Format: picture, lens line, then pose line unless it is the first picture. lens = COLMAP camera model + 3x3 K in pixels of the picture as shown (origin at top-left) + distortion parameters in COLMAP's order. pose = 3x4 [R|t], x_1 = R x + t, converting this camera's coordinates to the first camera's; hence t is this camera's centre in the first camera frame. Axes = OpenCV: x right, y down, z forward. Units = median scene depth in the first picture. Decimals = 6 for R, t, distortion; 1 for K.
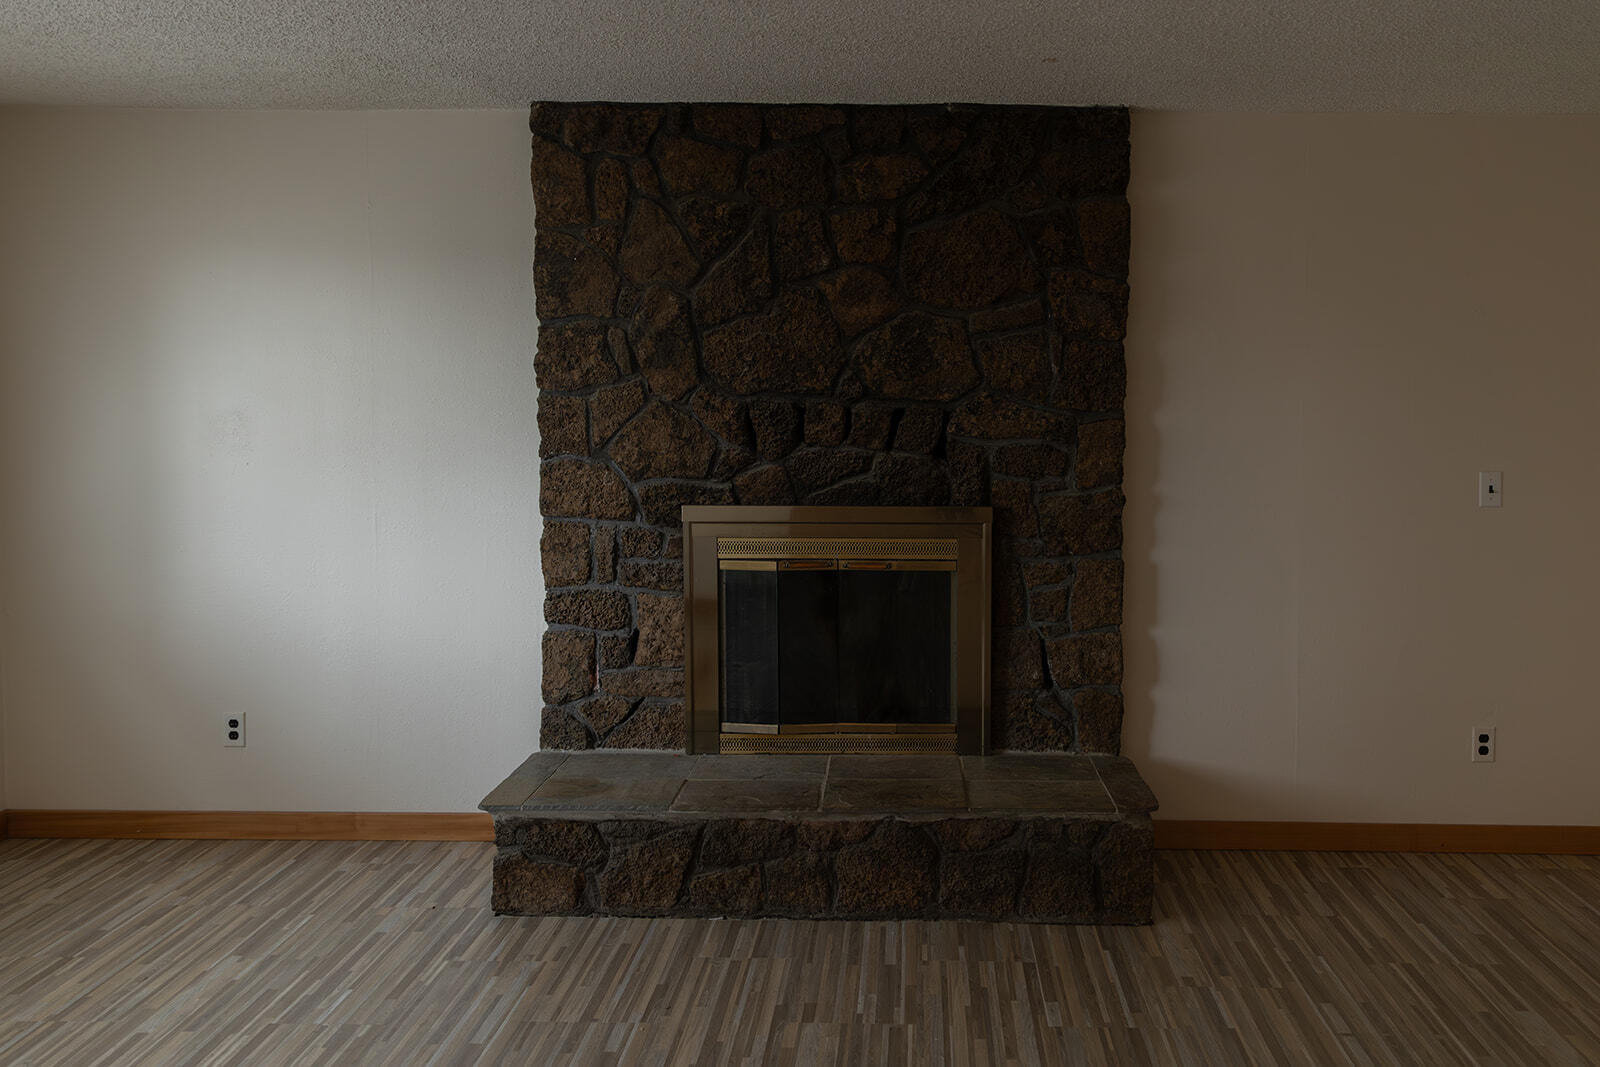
lens RADIAL K [[1068.6, 0, 801.2], [0, 1068.6, 460.6], [0, 0, 1]] dist [0.007064, 0.000552]
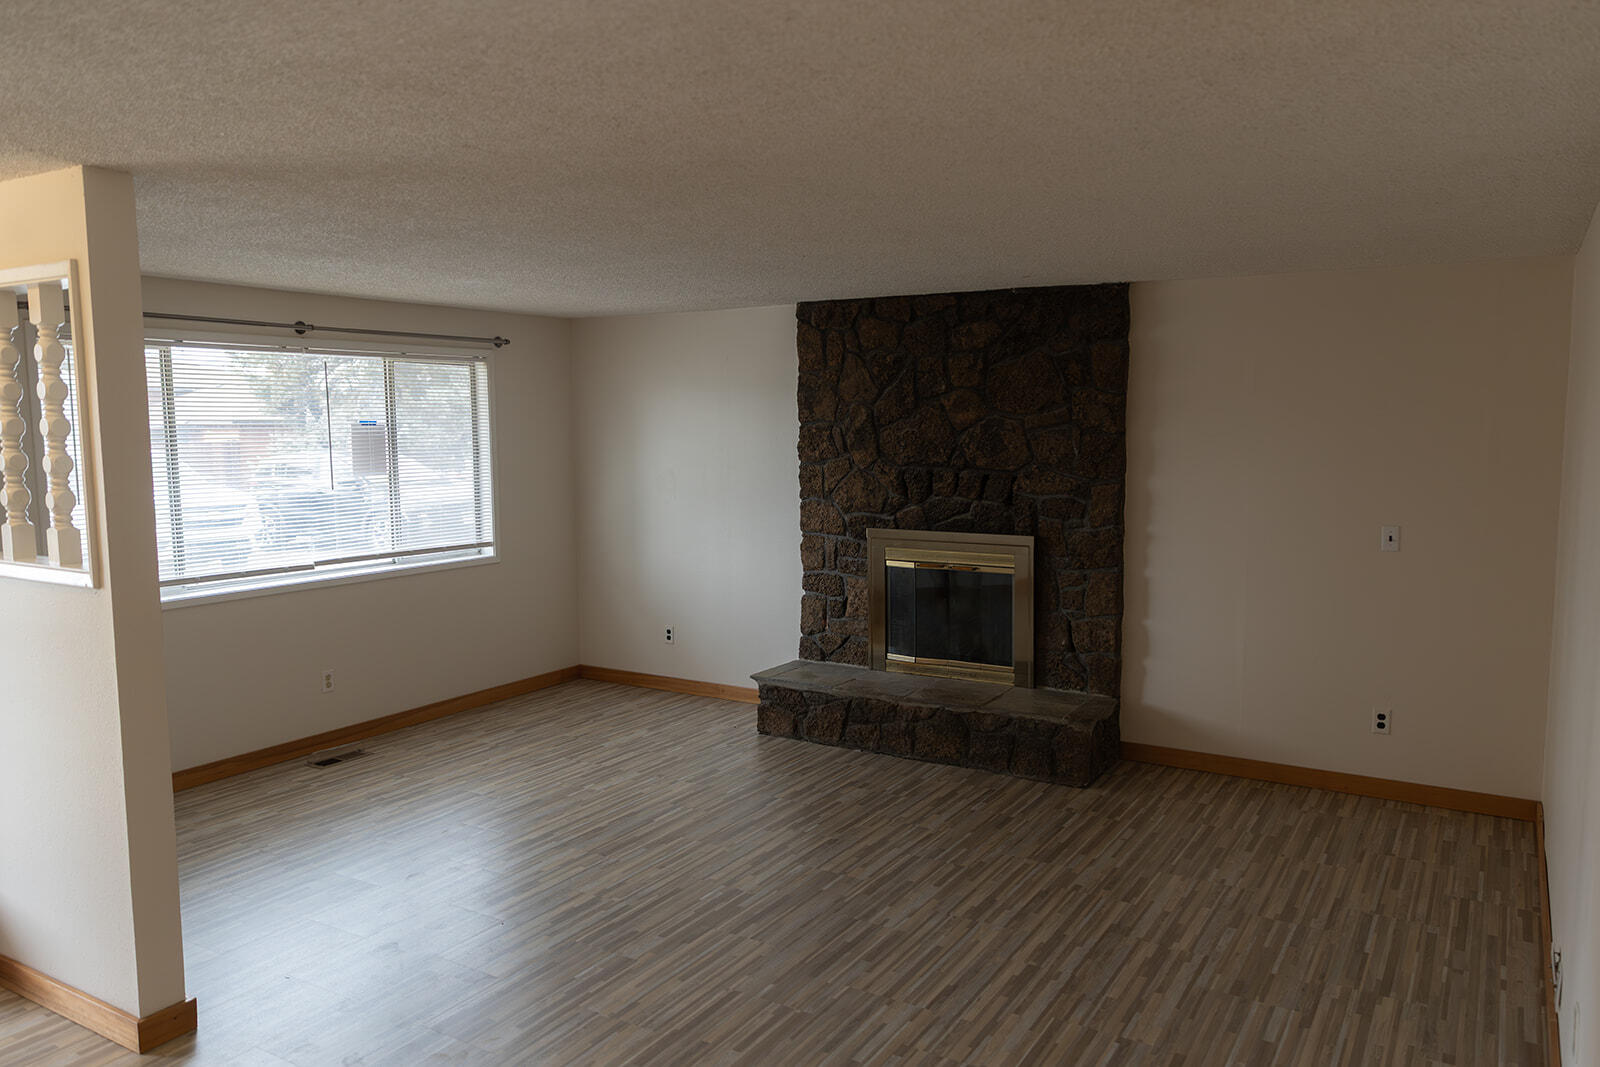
lens RADIAL K [[1112.7, 0, 800.0], [0, 1112.7, 533.5], [0, 0, 1]] dist [0.005365, 0.002835]
pose [[0.860034, 0.040626, -0.508617, 0.722874], [-0.014524, 0.998371, 0.055185, -0.048352], [0.510030, -0.040073, 0.859223, -0.627952]]
